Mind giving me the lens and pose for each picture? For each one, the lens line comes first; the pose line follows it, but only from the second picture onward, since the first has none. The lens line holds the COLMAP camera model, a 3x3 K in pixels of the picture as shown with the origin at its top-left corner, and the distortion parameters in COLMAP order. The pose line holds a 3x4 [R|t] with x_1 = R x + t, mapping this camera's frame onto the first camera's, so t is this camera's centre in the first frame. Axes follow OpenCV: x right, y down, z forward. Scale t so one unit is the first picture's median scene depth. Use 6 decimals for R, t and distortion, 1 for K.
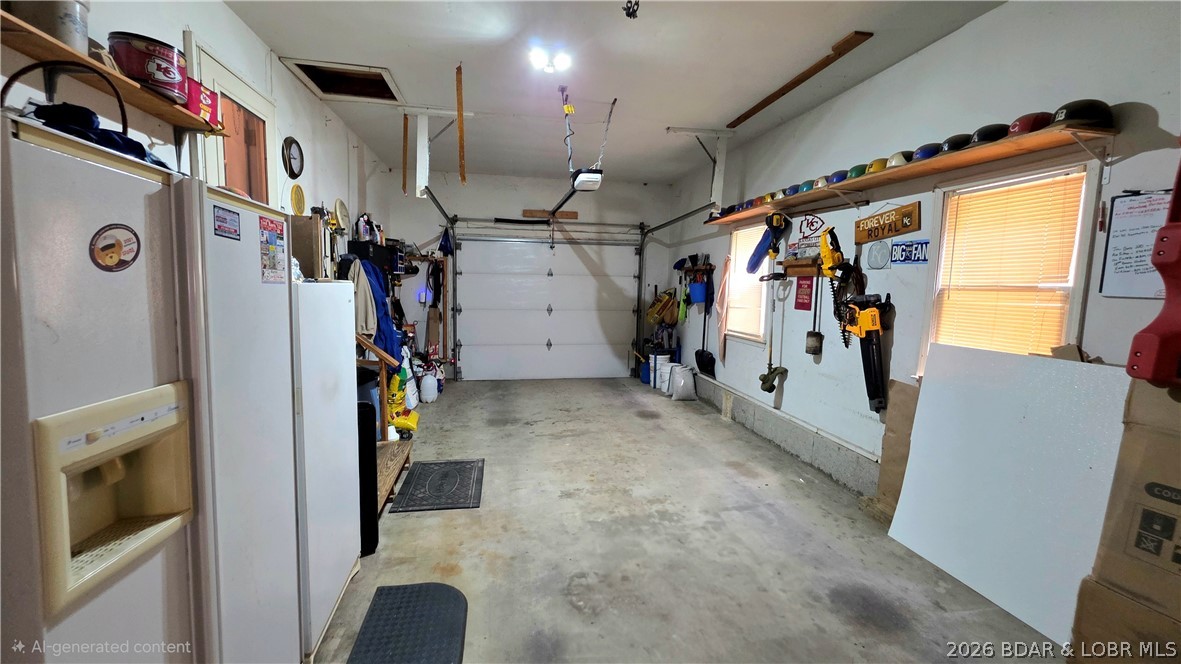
lens RADIAL K [[475.5, 0, 589.9], [0, 475.5, 331.0], [0, 0, 1]] dist [-0.003461, -0.000233]
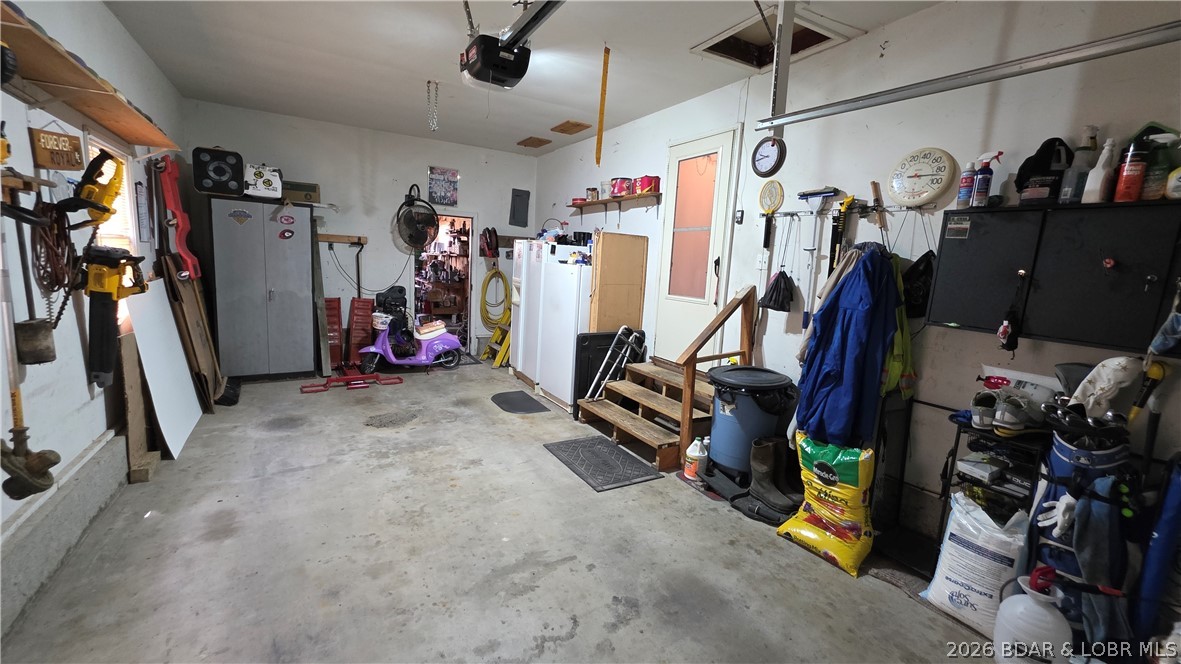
lens RADIAL K [[475.5, 0, 588.3], [0, 475.5, 331.3], [0, 0, 1]] dist [-0.003461, -0.000233]
pose [[-0.939310, -0.022528, -0.342329, 0.083289], [-0.107341, 0.967041, 0.230890, -0.204530], [0.325844, 0.253623, -0.910769, 1.976521]]
